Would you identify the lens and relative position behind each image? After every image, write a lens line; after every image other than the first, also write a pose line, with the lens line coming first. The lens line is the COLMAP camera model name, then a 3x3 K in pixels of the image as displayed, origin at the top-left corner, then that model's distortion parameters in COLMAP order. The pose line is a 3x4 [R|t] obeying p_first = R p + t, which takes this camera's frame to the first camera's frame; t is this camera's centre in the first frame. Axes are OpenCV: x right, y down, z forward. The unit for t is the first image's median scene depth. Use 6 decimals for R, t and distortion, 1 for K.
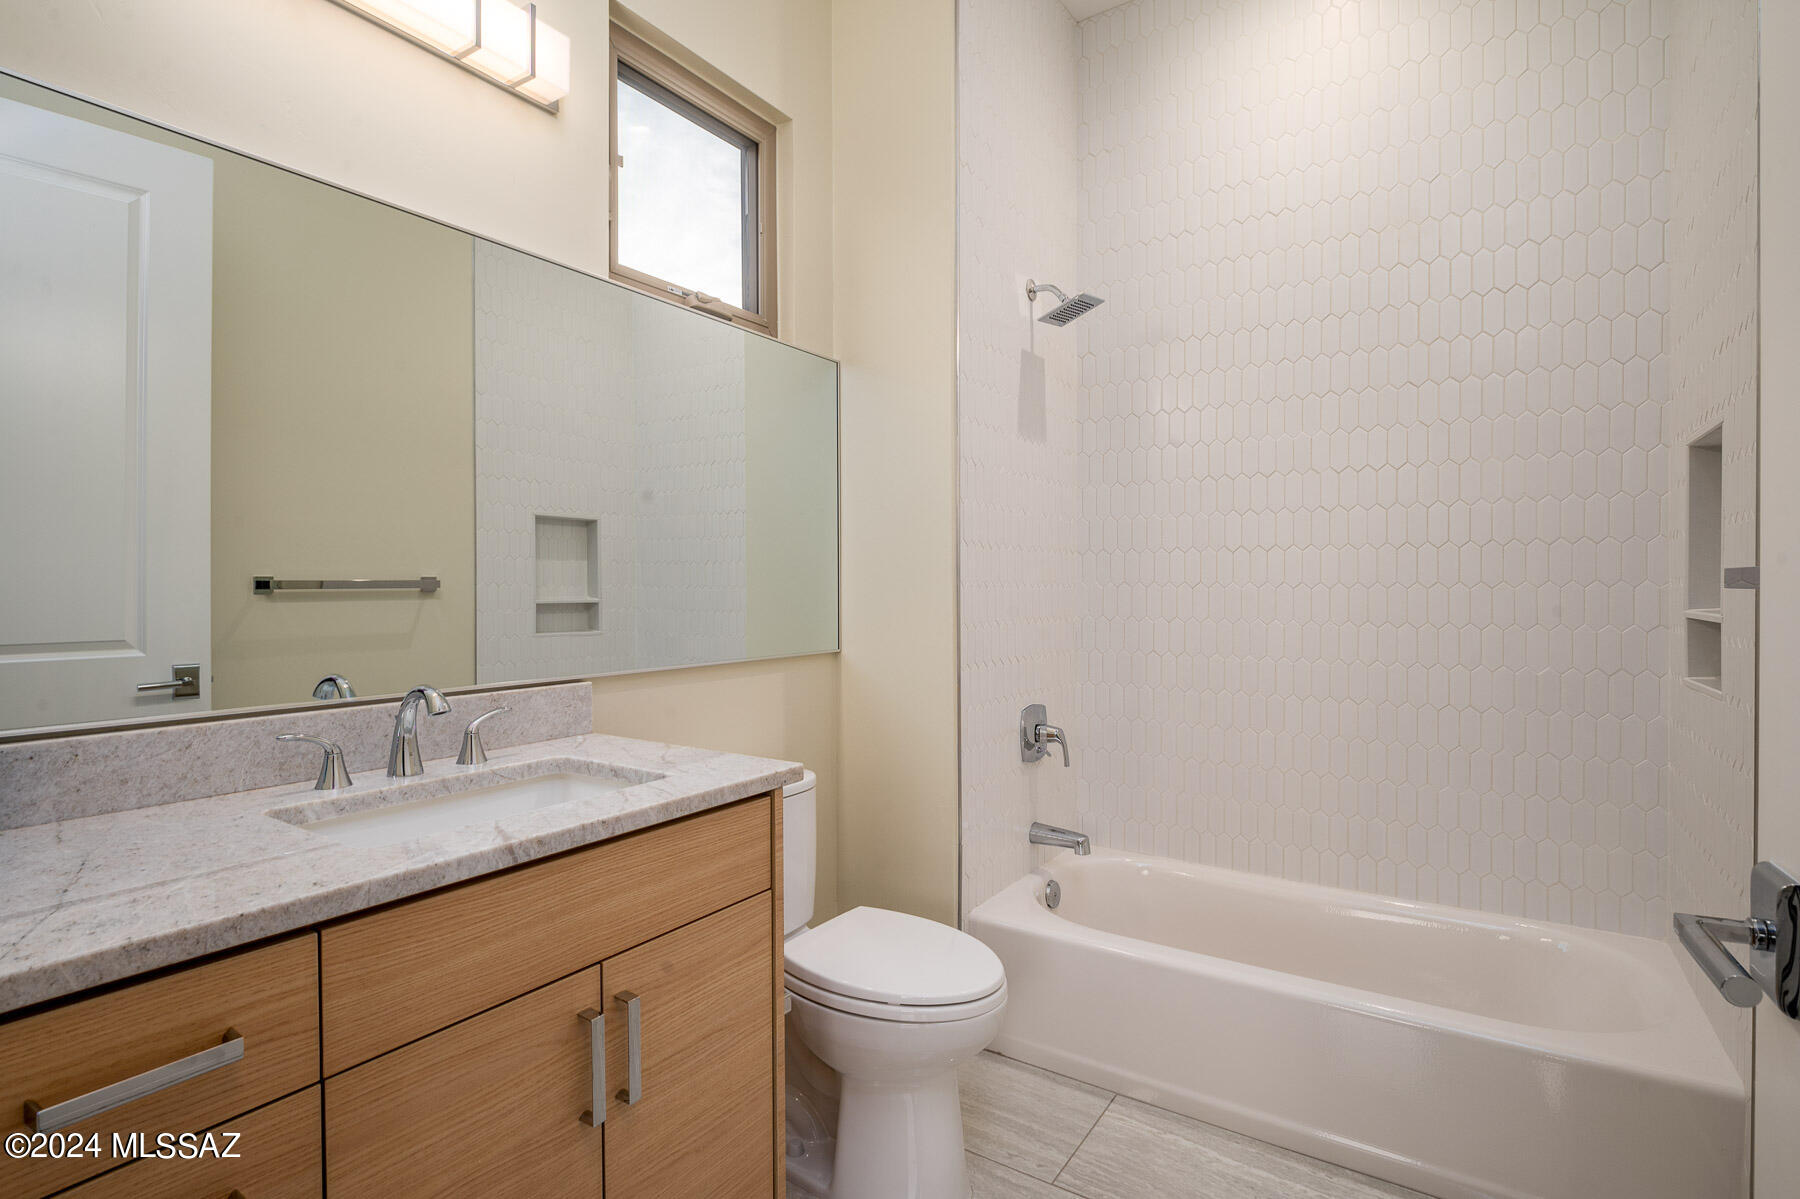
lens RADIAL K [[871.3, 0, 902.0], [0, 871.3, 596.2], [0, 0, 1]] dist [-0.000724, -0.000280]
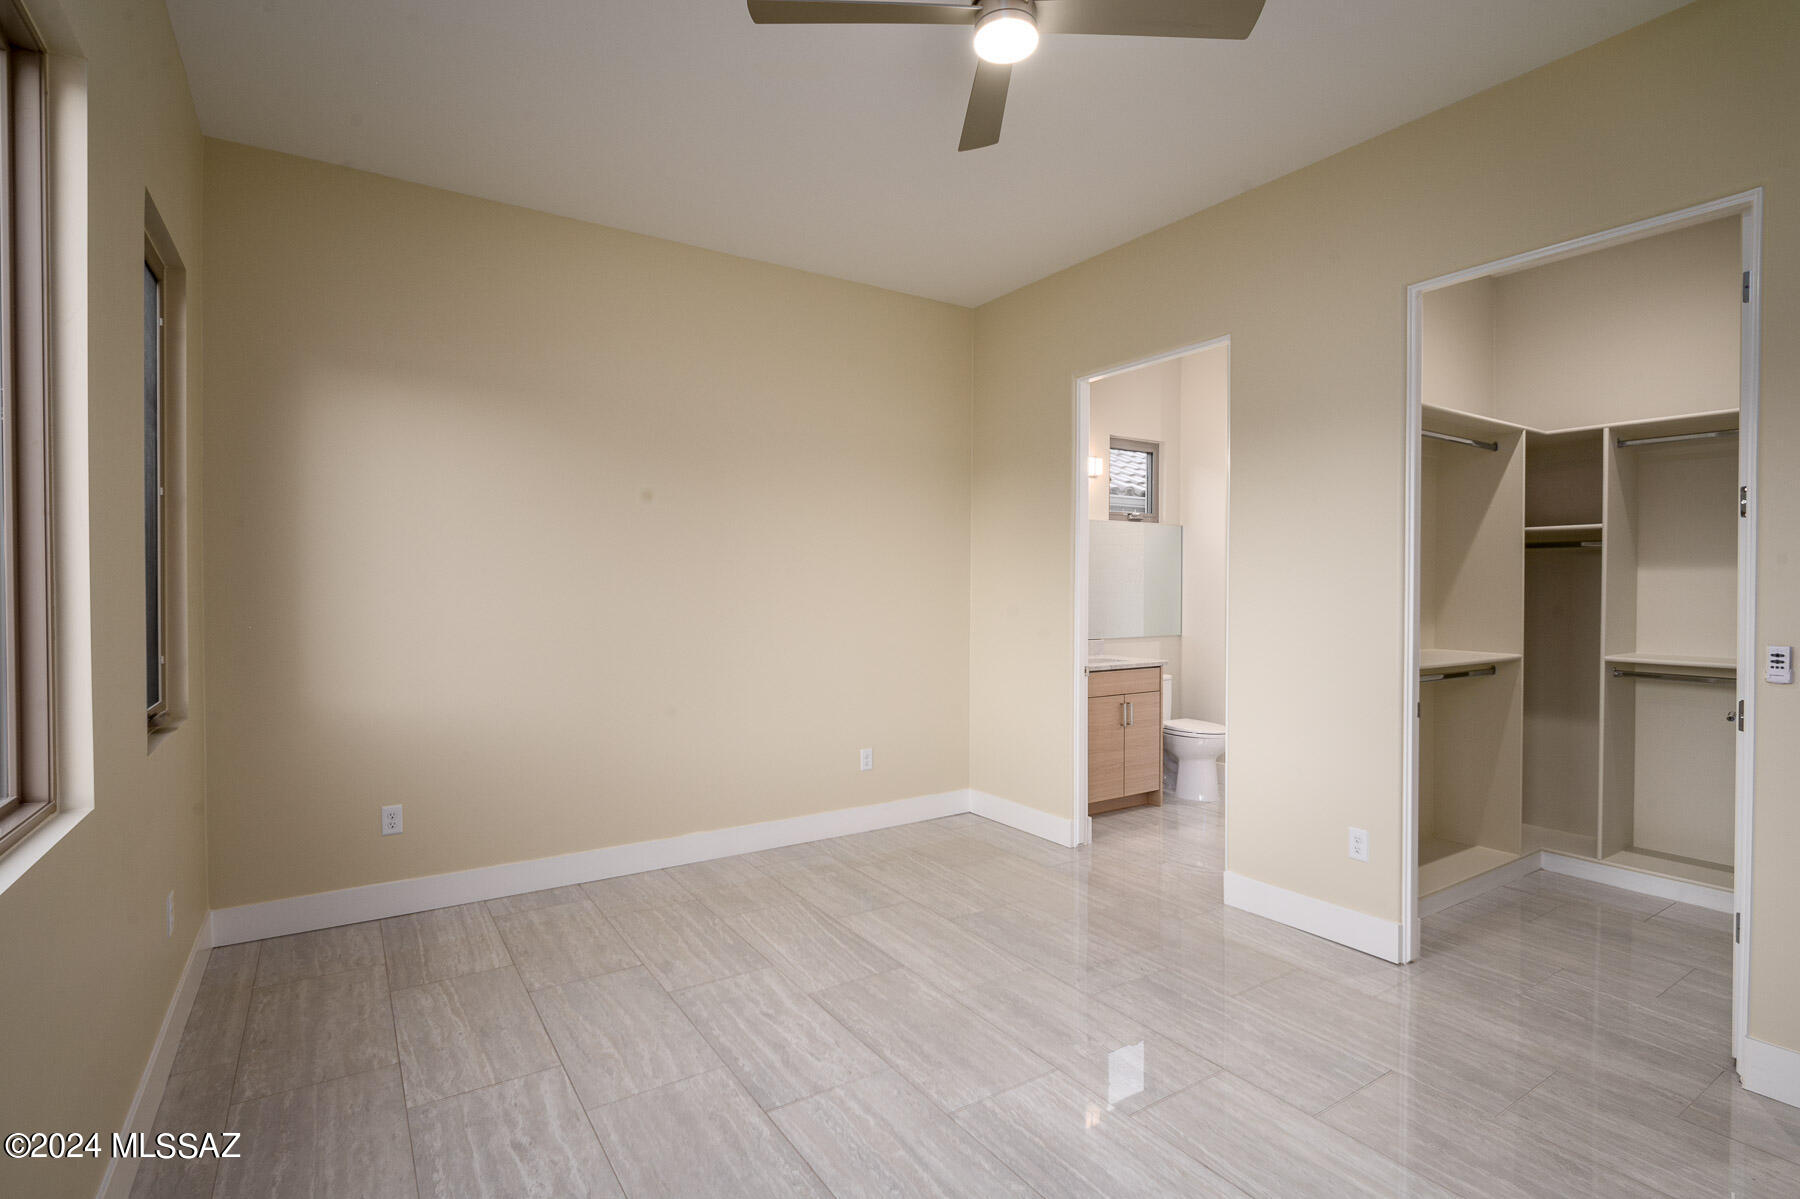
lens RADIAL K [[871.3, 0, 905.9], [0, 871.3, 601.0], [0, 0, 1]] dist [-0.000724, -0.000280]
pose [[0.919356, 0.014086, -0.393175, 0.278246], [-0.013389, 0.999900, 0.004515, -0.067287], [0.393200, 0.001113, 0.919452, -2.524383]]
